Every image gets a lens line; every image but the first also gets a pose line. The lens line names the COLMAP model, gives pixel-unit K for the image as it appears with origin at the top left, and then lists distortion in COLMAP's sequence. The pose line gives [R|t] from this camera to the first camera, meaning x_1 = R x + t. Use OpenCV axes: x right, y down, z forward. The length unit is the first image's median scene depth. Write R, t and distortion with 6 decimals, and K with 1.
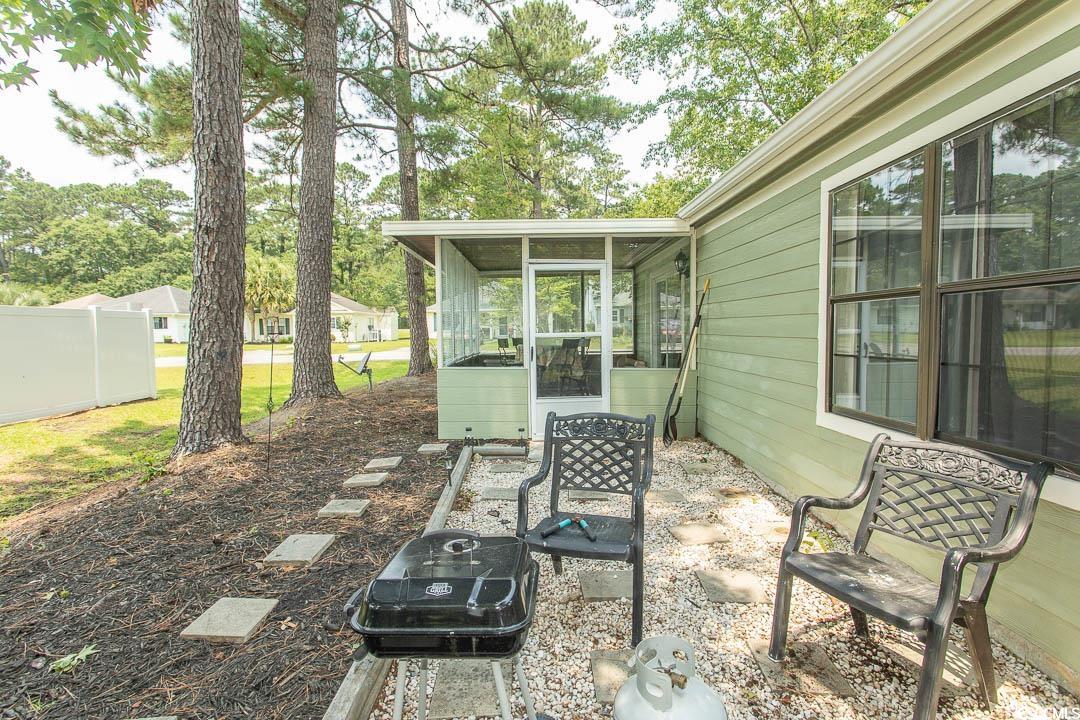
lens RADIAL K [[508.2, 0, 536.9], [0, 508.2, 358.3], [0, 0, 1]] dist [0.001332, 0.000103]
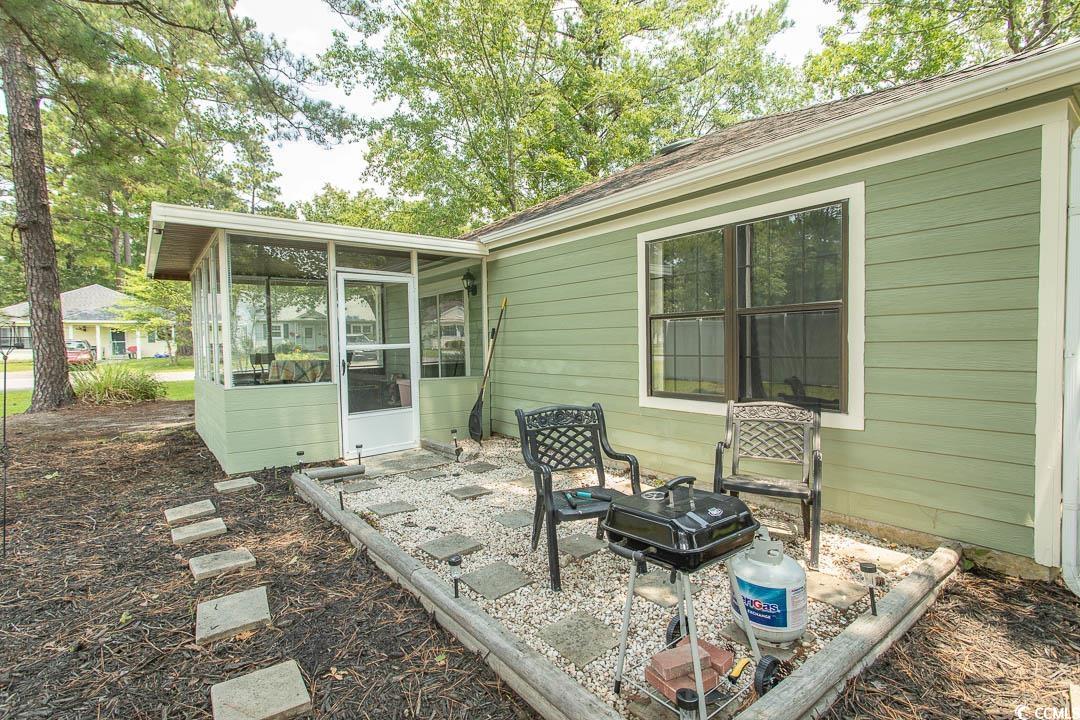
lens RADIAL K [[508.2, 0, 536.2], [0, 508.2, 360.6], [0, 0, 1]] dist [0.001332, 0.000103]
pose [[0.789964, -0.025585, 0.612619, -0.419404], [0.042706, 0.998999, -0.013348, 0.009013], [-0.611664, 0.036707, 0.790266, 0.051089]]
